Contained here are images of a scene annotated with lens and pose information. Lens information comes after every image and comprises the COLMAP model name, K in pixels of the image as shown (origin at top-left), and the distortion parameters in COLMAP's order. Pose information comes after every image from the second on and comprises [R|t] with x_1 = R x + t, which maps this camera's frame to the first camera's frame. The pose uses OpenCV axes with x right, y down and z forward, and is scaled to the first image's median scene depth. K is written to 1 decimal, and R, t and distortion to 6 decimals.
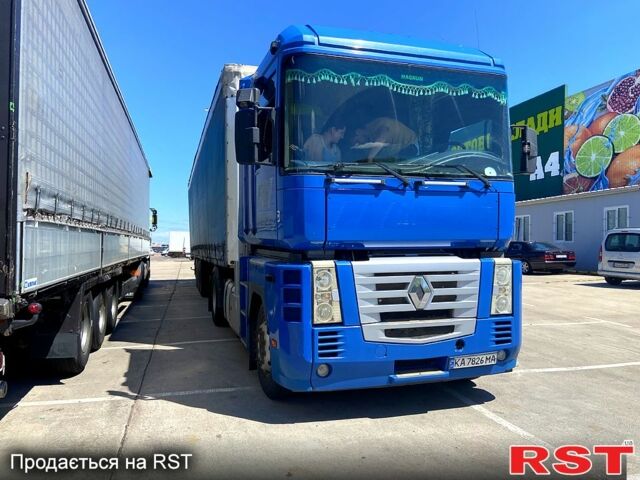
lens RADIAL K [[475.5, 0, 319.7], [0, 475.5, 238.9], [0, 0, 1]] dist [0.066186, -0.005935]
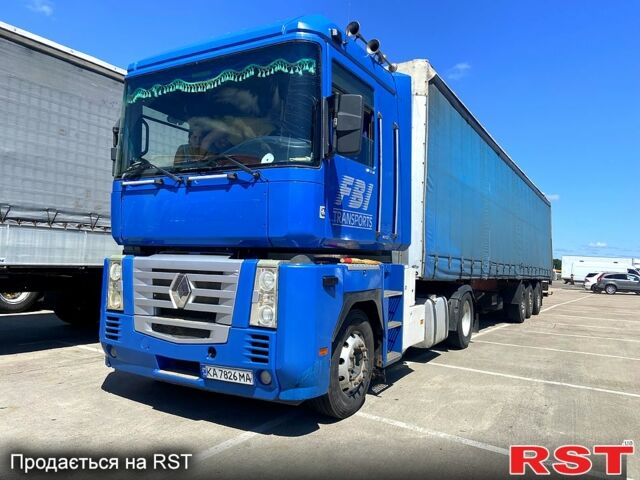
lens RADIAL K [[475.5, 0, 319.0], [0, 475.5, 239.5], [0, 0, 1]] dist [0.066186, -0.005935]
pose [[0.677184, -0.005142, -0.735796, 1.097426], [-0.028097, 0.999066, -0.032841, 0.031064], [0.735278, 0.042913, 0.676406, 0.527475]]
